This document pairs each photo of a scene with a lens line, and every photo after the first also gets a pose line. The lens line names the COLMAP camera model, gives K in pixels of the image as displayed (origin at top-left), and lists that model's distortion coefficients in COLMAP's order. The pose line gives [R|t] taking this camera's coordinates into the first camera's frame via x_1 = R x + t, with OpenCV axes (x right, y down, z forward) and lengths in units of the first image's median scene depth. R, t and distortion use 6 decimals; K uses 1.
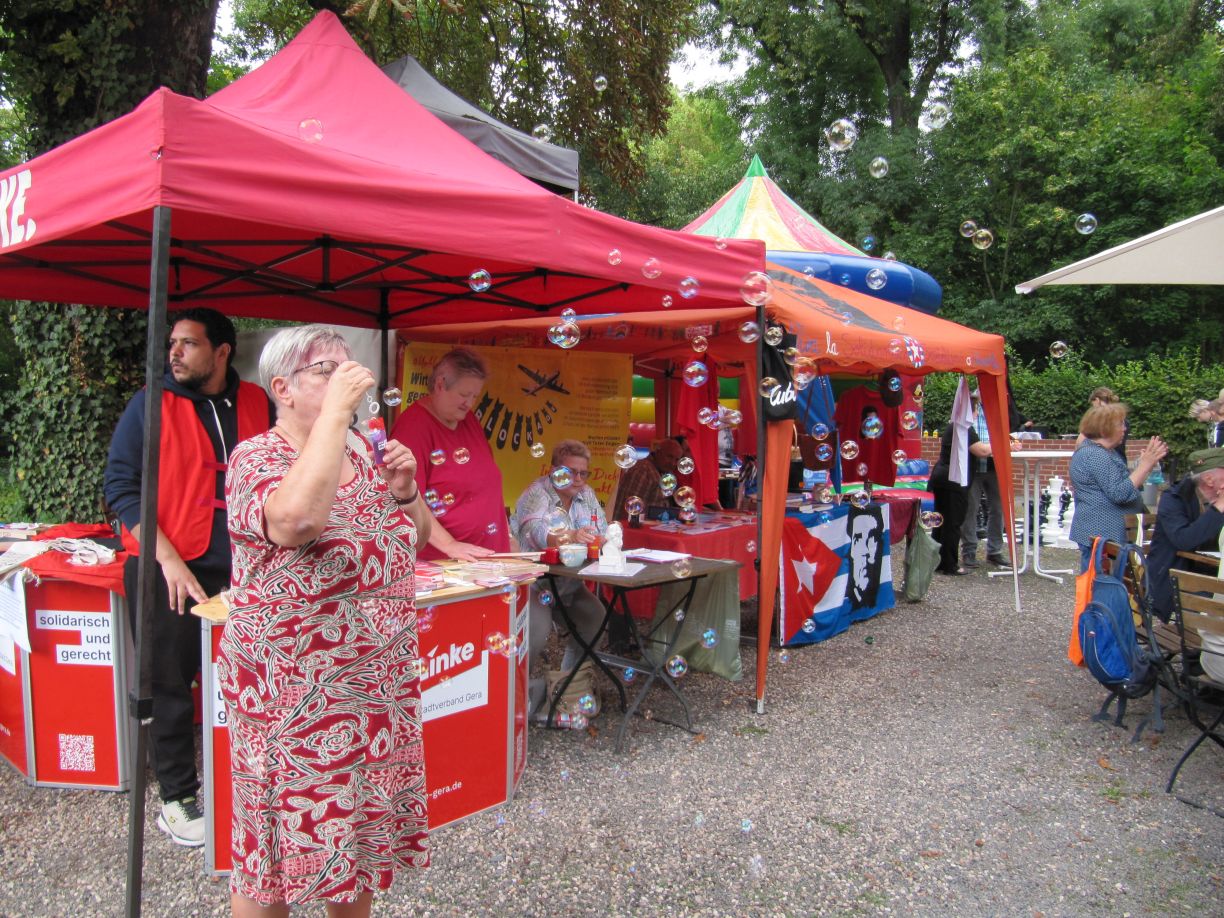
lens RADIAL K [[1019.3, 0, 617.2], [0, 1019.3, 459.3], [0, 0, 1]] dist [-0.044798, -0.031237]
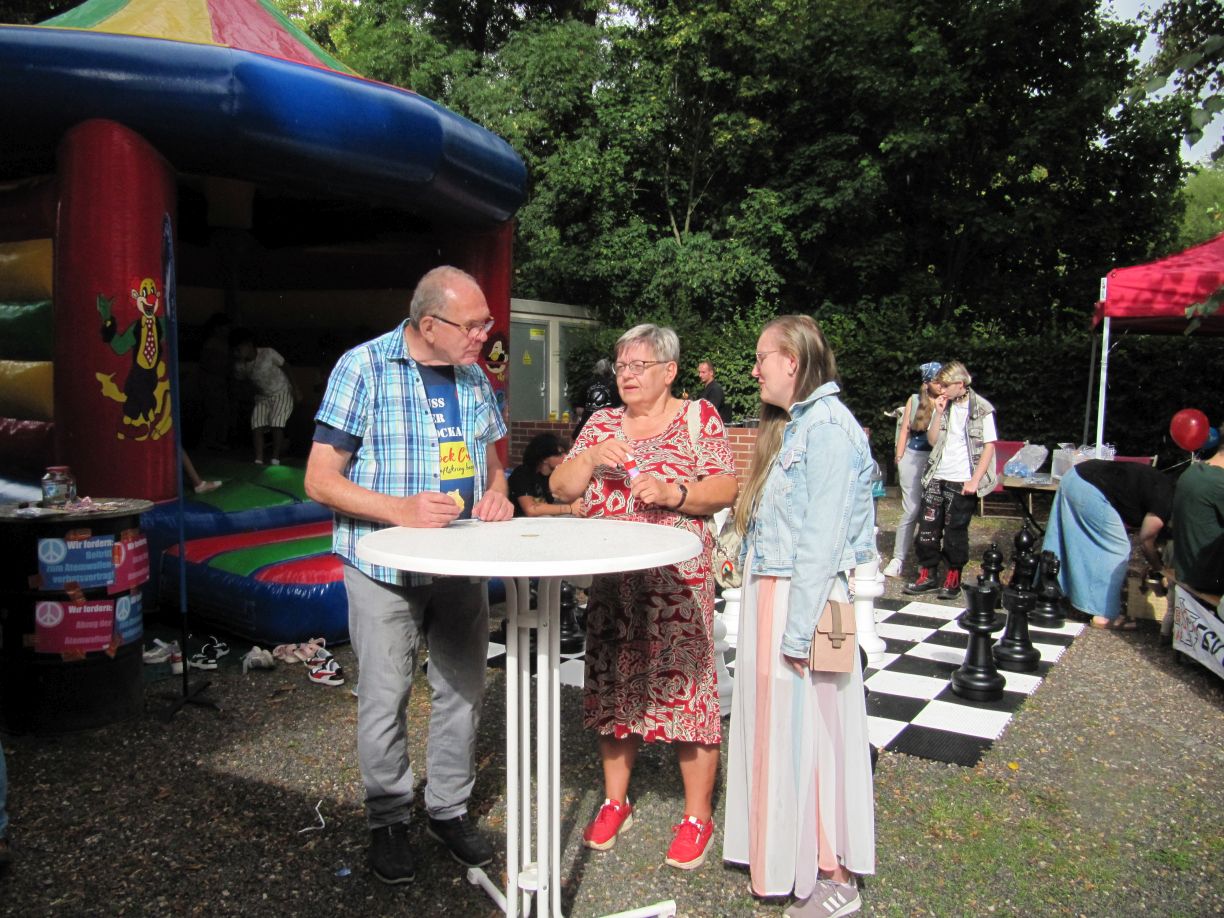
lens RADIAL K [[1019.3, 0, 607.8], [0, 1019.3, 458.8], [0, 0, 1]] dist [-0.044798, -0.031237]
pose [[0.972333, -0.014395, 0.233155, 0.145387], [0.006561, 0.999389, 0.034339, -0.016454], [-0.233506, -0.031859, 0.971833, 0.263368]]
